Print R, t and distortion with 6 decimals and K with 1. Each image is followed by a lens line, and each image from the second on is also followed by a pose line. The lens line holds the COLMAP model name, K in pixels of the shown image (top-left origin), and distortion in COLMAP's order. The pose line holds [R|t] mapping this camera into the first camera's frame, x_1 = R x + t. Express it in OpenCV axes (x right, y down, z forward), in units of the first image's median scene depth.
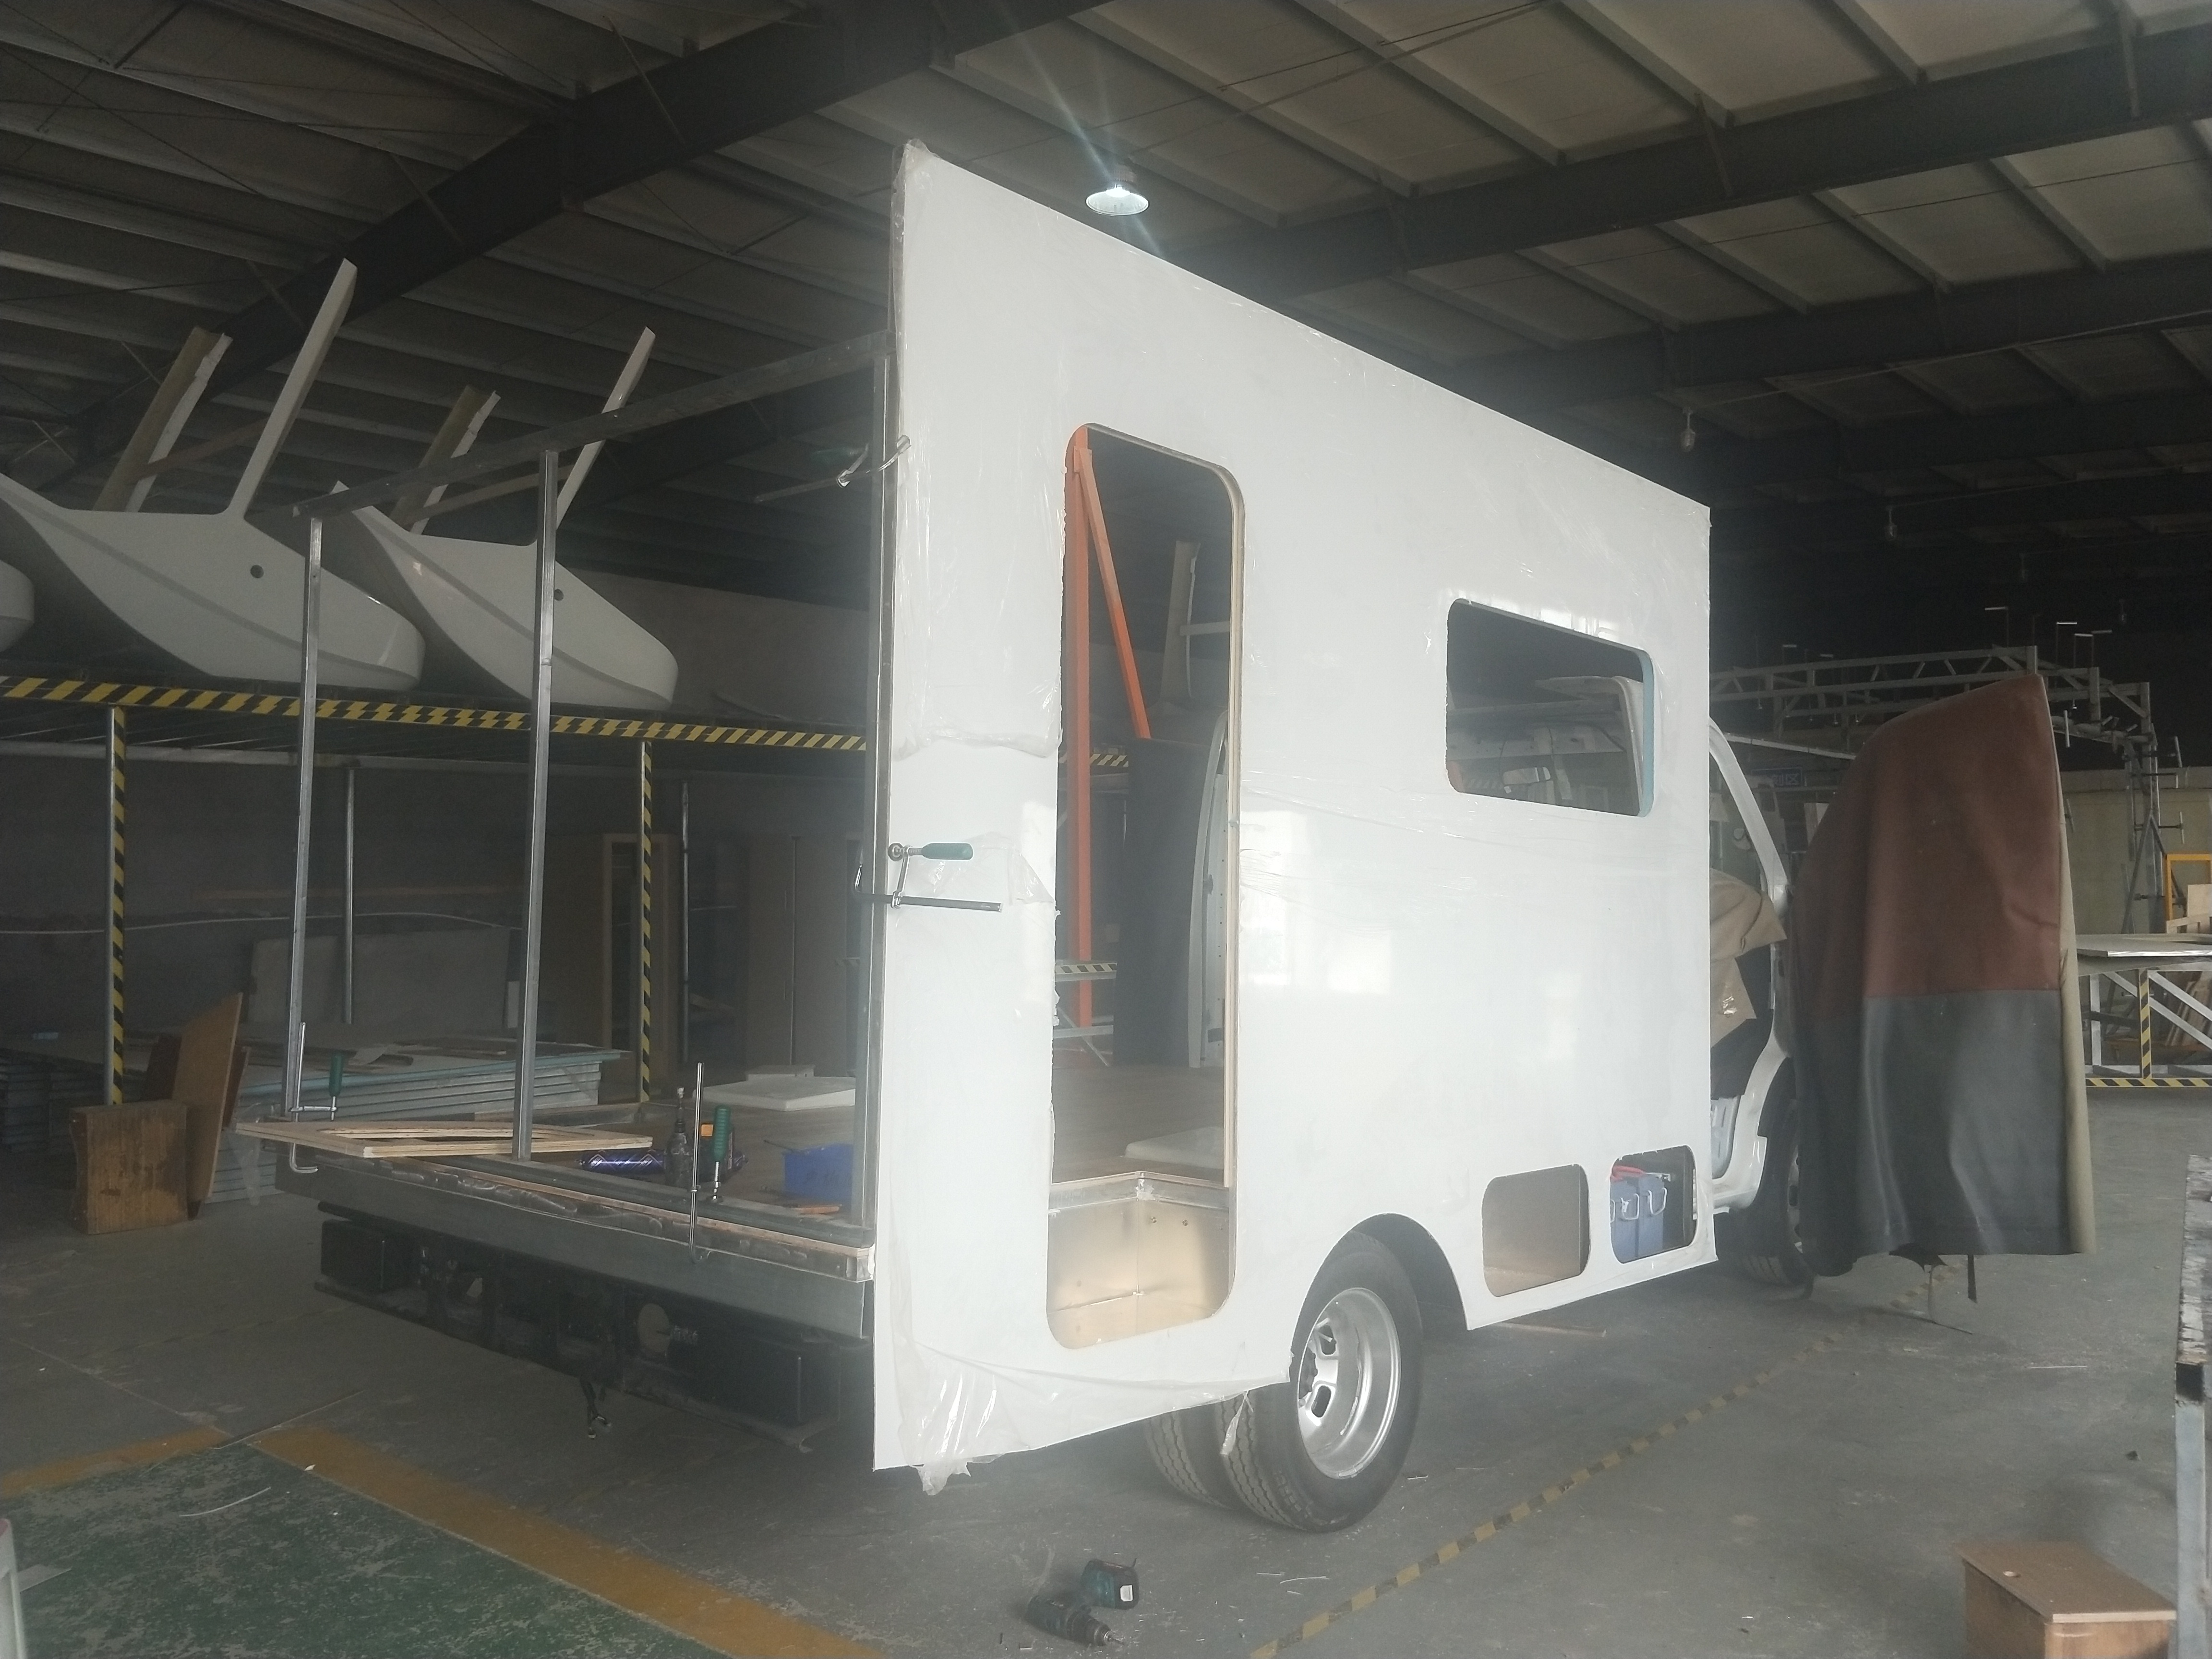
lens RADIAL K [[1818.2, 0, 1096.1], [0, 1818.2, 782.9], [0, 0, 1]] dist [0.046403, -0.003838]
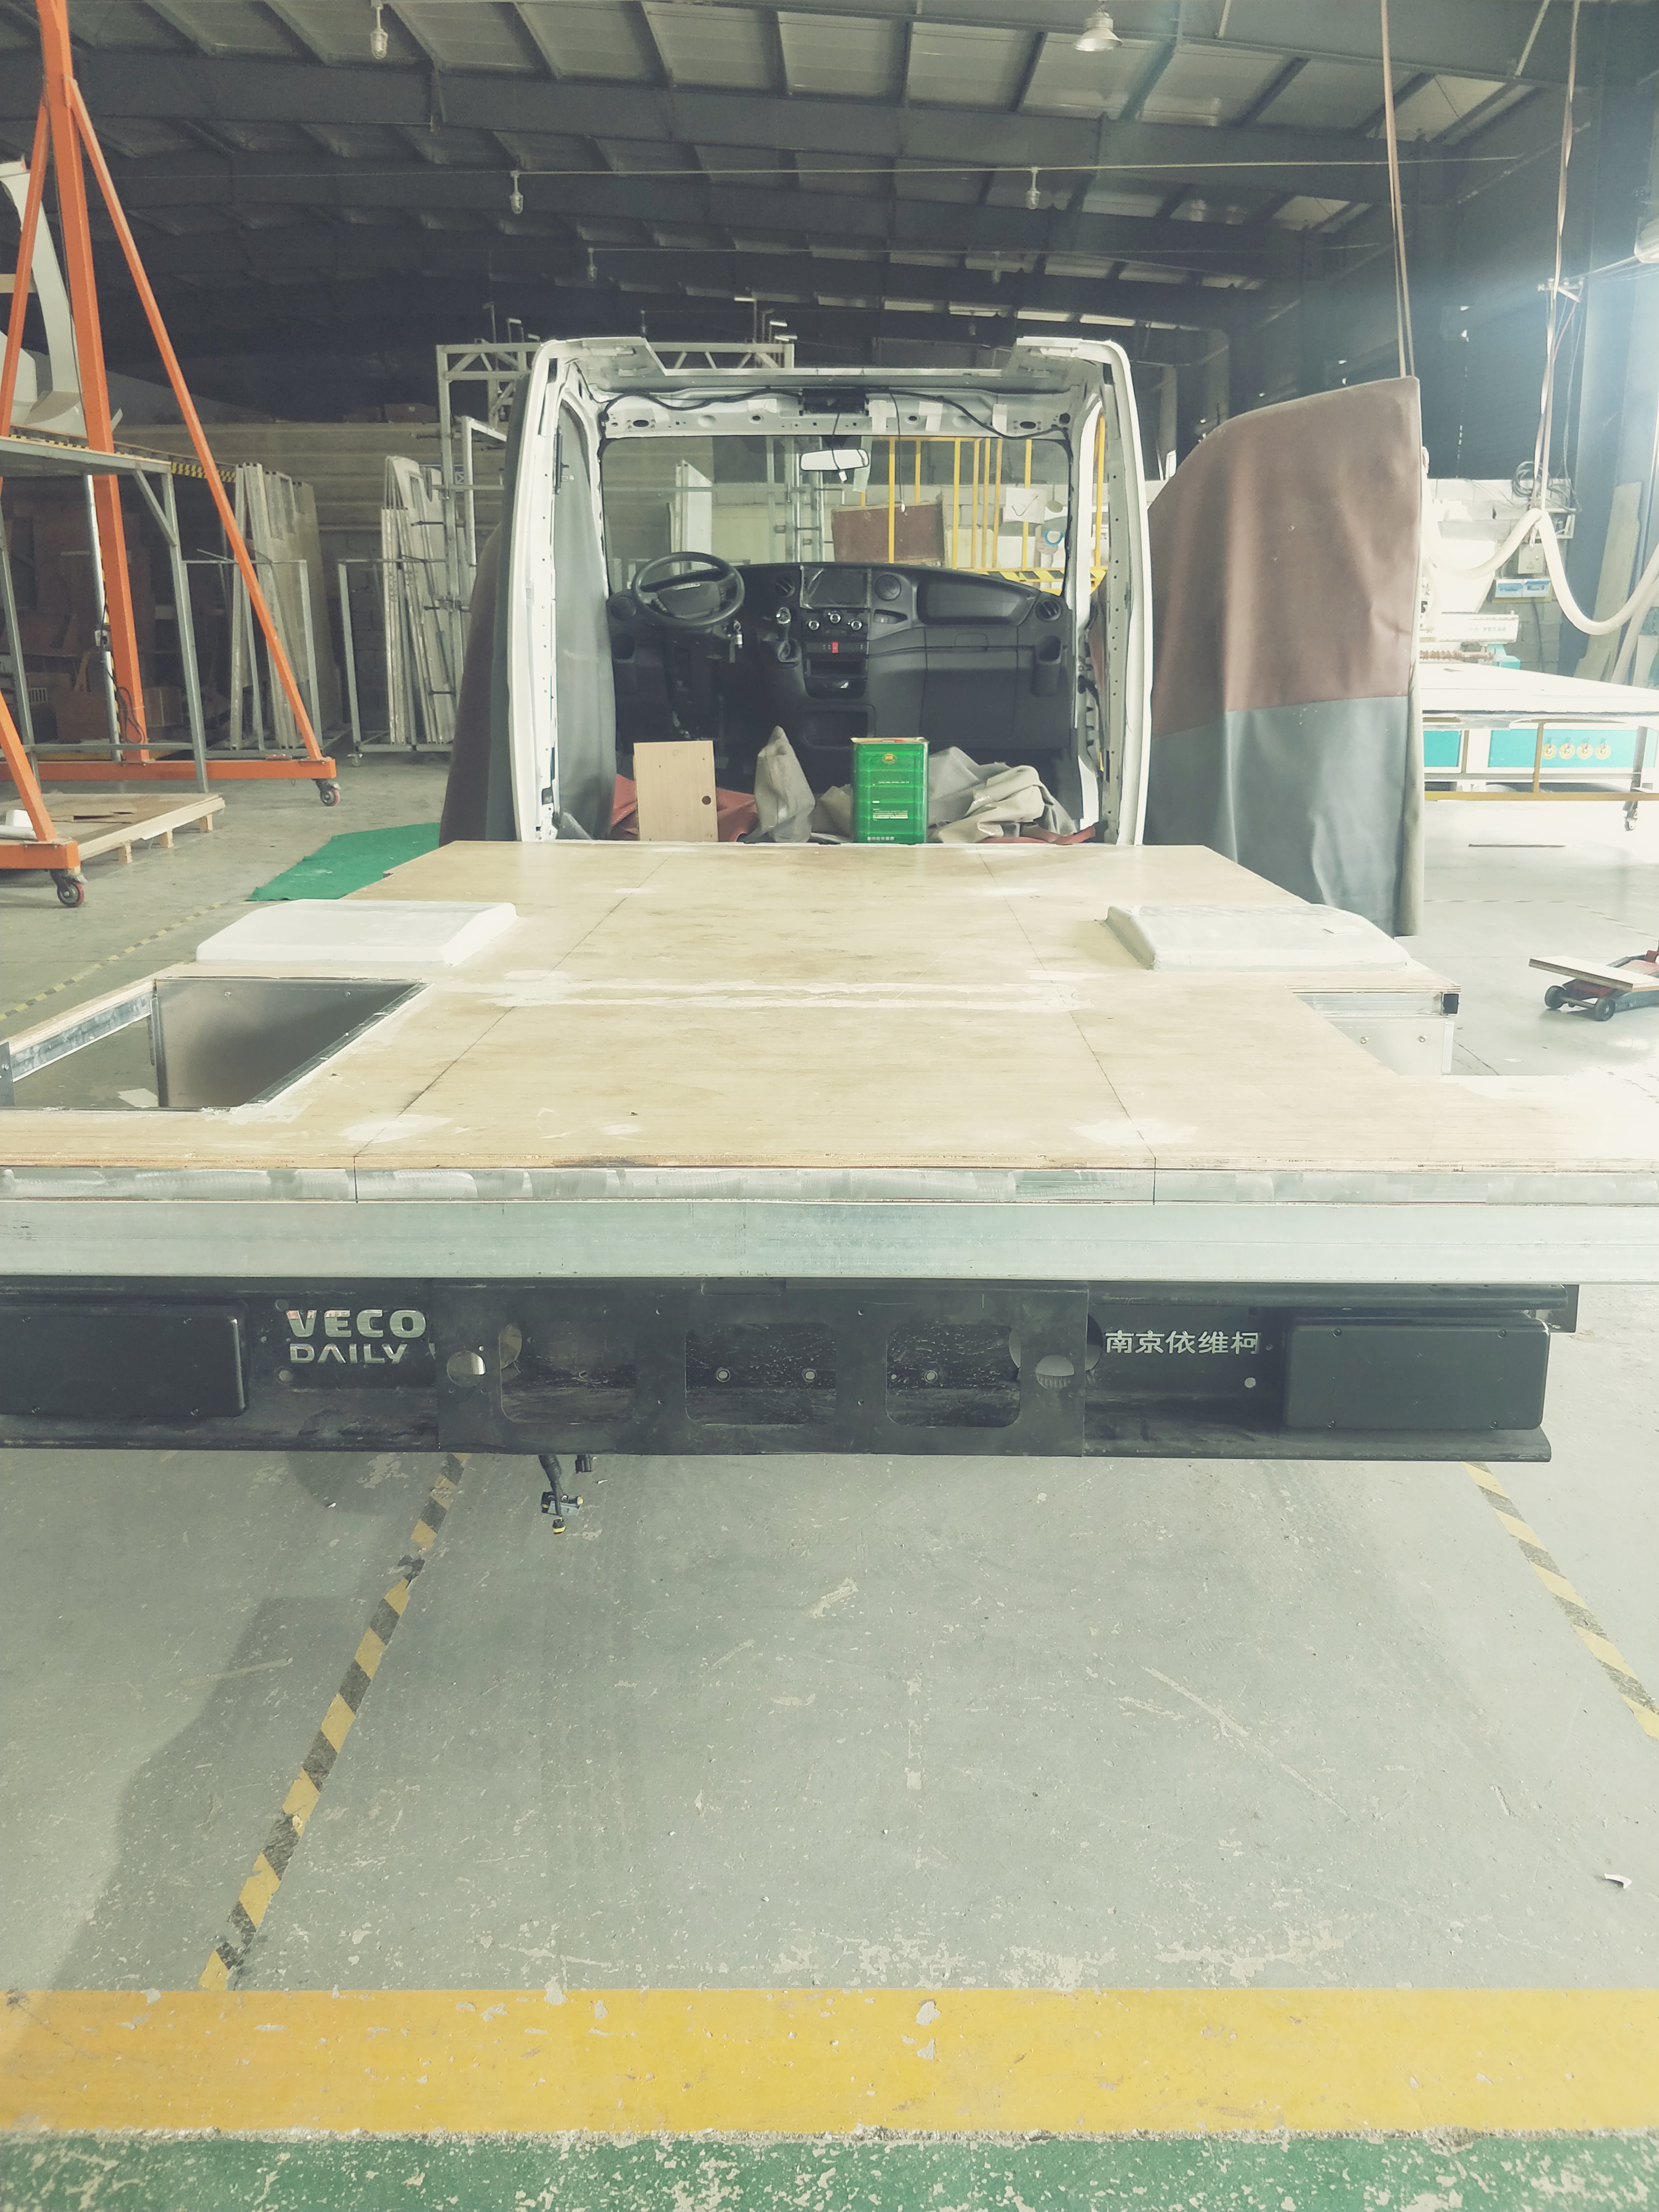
lens RADIAL K [[1802.2, 0, 829.5], [0, 1802.2, 1106.0], [0, 0, 1]] dist [0.063087, -0.092430]
pose [[0.738212, -0.181987, 0.649556, -0.430068], [-0.034909, 0.951325, 0.306207, 0.027235], [-0.673664, -0.248721, 0.695927, 0.421820]]
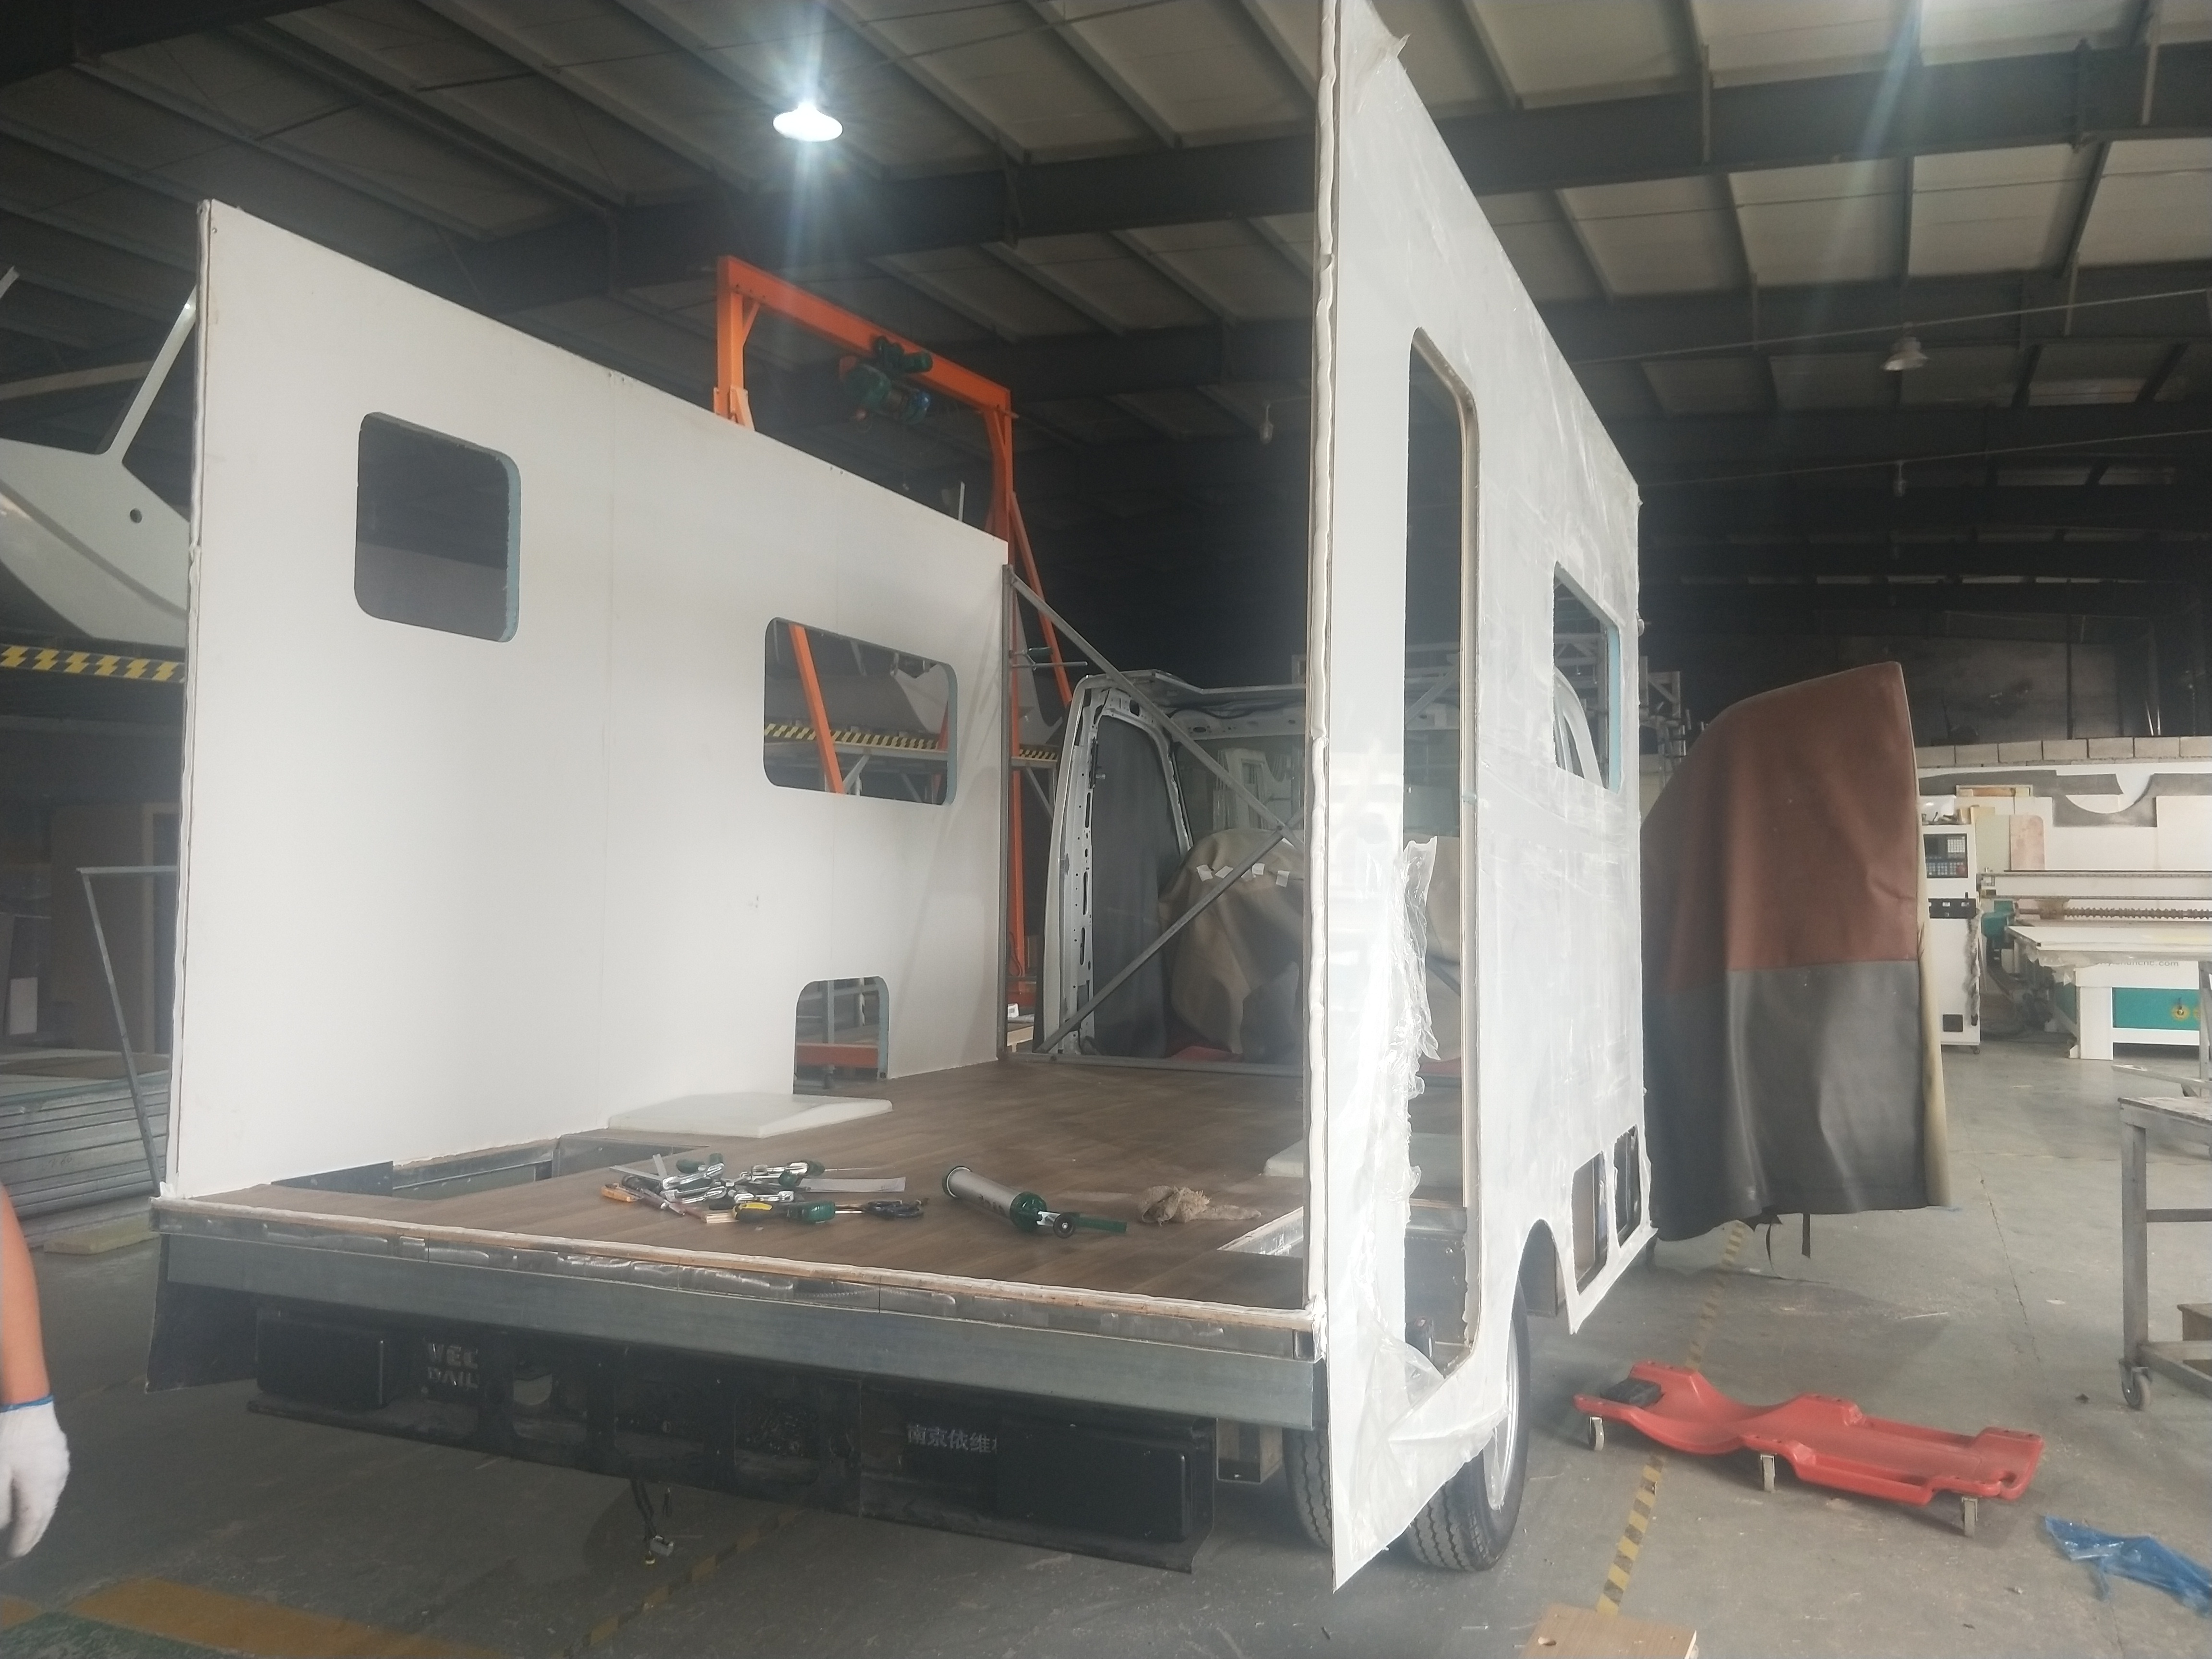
lens RADIAL K [[1802.2, 0, 1064.3], [0, 1802.2, 823.6], [0, 0, 1]] dist [0.063087, -0.092430]
pose [[0.953913, 0.000839, 0.300083, -0.248200], [-0.010179, 0.999511, 0.029562, 0.007942], [-0.299912, -0.031254, 0.953455, 0.148042]]
